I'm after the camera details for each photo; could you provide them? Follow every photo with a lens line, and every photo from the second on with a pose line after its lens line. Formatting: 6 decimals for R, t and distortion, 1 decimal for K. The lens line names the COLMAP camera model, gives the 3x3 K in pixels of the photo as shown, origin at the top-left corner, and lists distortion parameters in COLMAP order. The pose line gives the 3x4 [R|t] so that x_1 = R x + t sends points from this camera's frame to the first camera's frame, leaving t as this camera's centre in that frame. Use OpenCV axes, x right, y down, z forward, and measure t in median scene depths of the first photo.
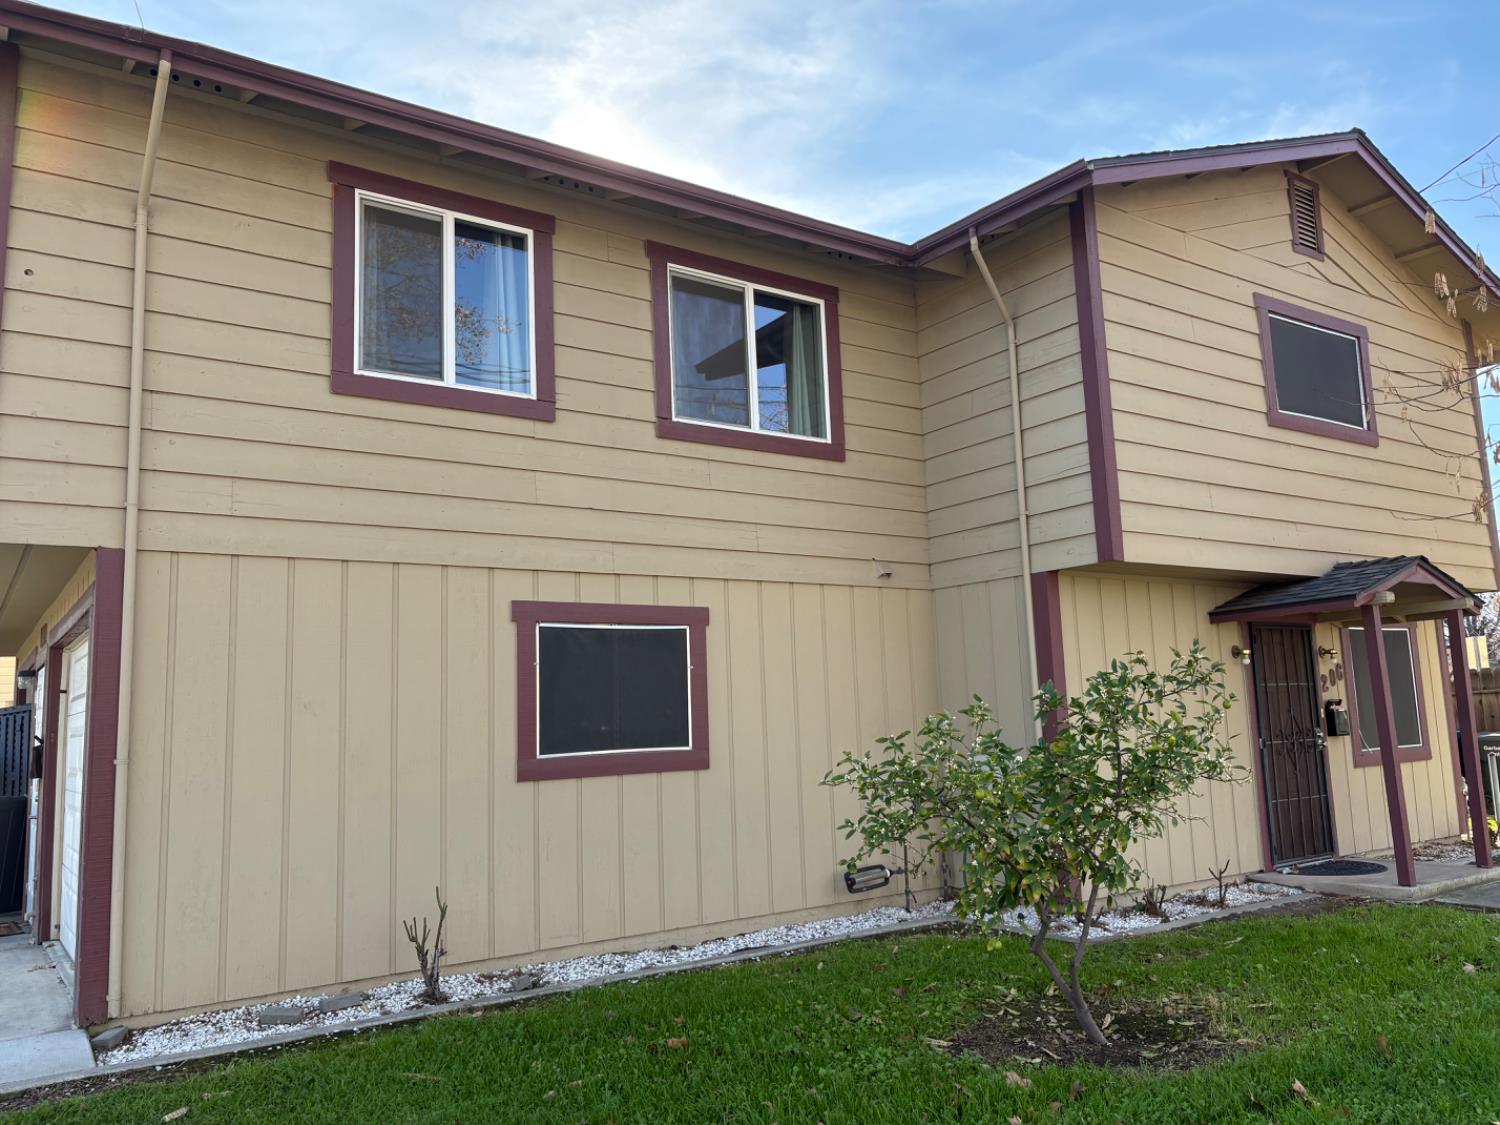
lens RADIAL K [[1103.3, 0, 750.0], [0, 1103.3, 562.5], [0, 0, 1]] dist [0.047630, -0.000743]
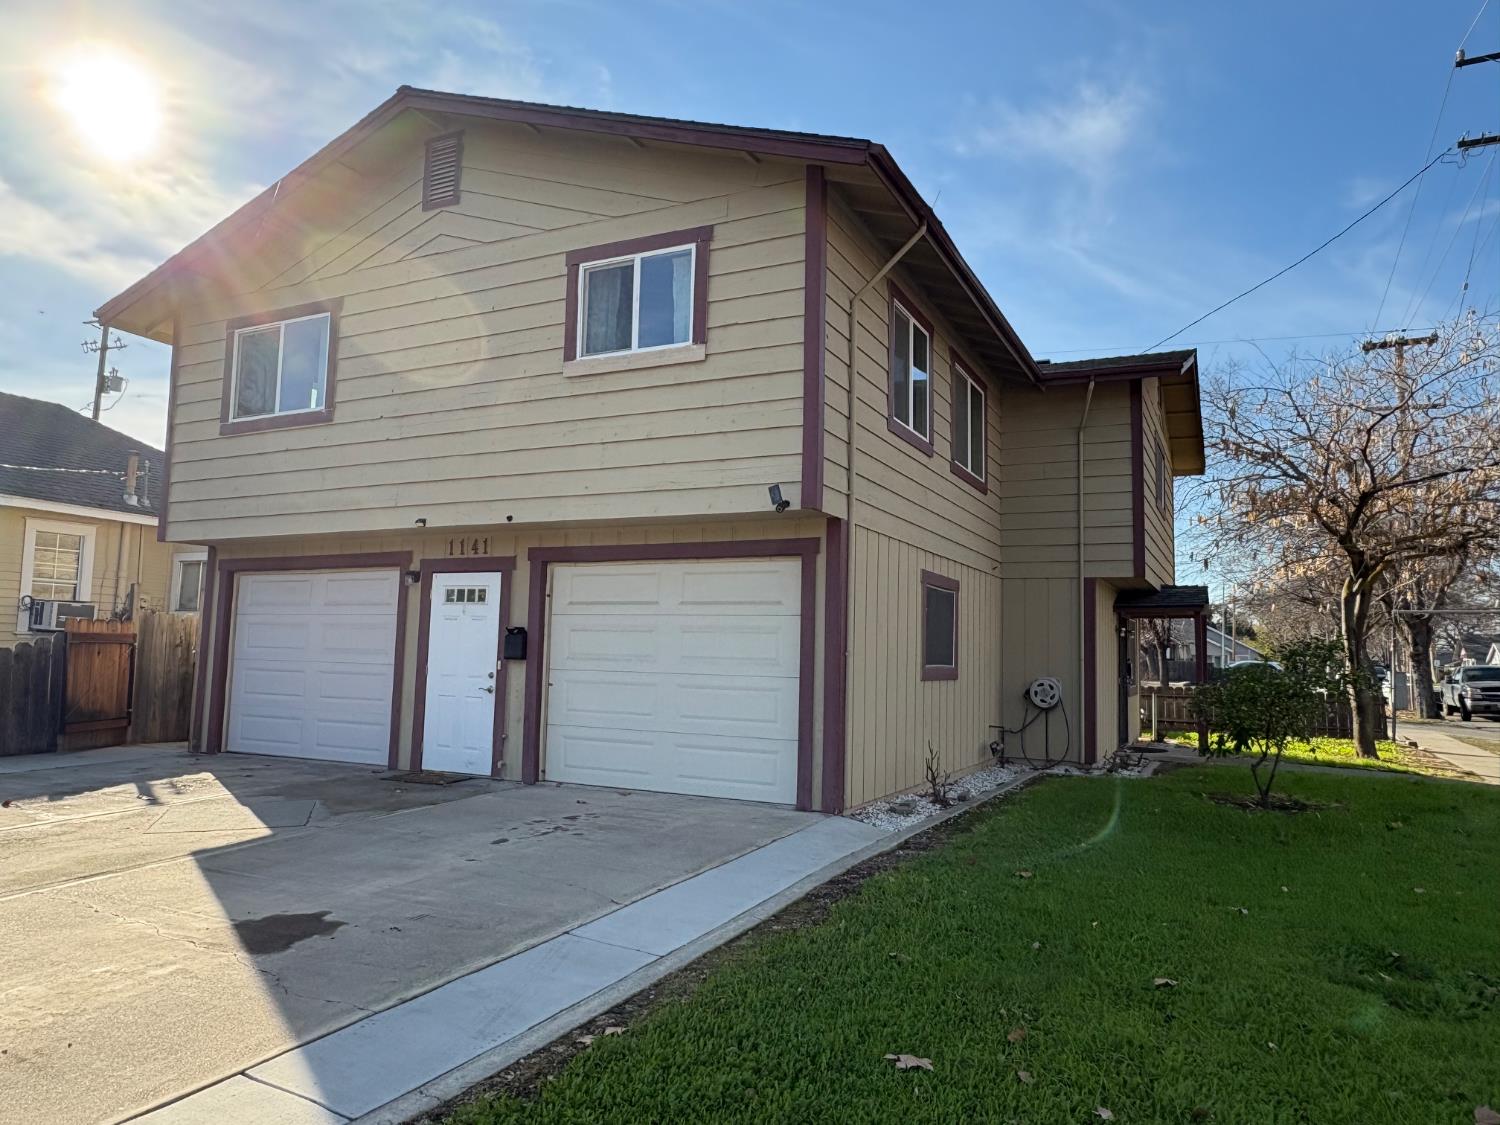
lens RADIAL K [[1000.8, 0, 750.0], [0, 1000.8, 562.5], [0, 0, 1]] dist [-0.007252, -0.001432]
pose [[0.877607, 0.103128, 0.468157, -1.028050], [-0.121677, 0.992525, 0.009458, 0.038287], [-0.463682, -0.065264, 0.883595, -0.152063]]
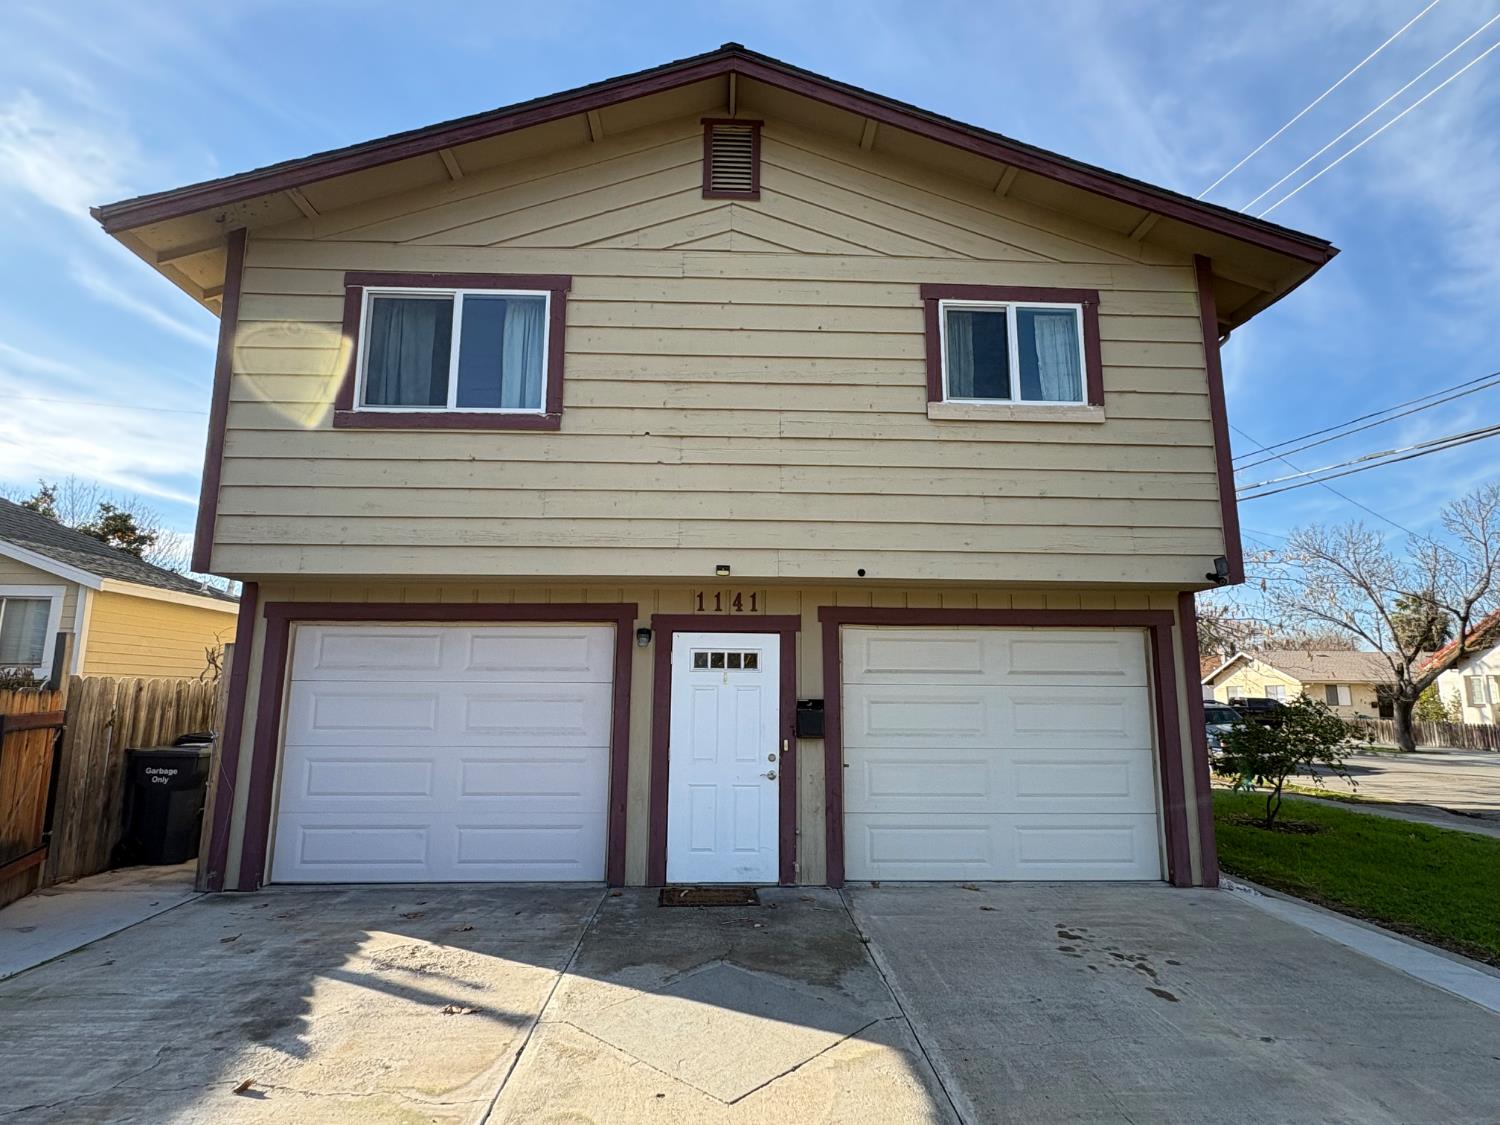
lens RADIAL K [[806.0, 0, 750.0], [0, 806.0, 562.5], [0, 0, 1]] dist [-0.002228, -0.000026]
pose [[0.543661, 0.182409, 0.819244, -1.461443], [-0.142225, 0.982003, -0.124266, 0.140457], [-0.827167, -0.048958, 0.559819, 0.678418]]
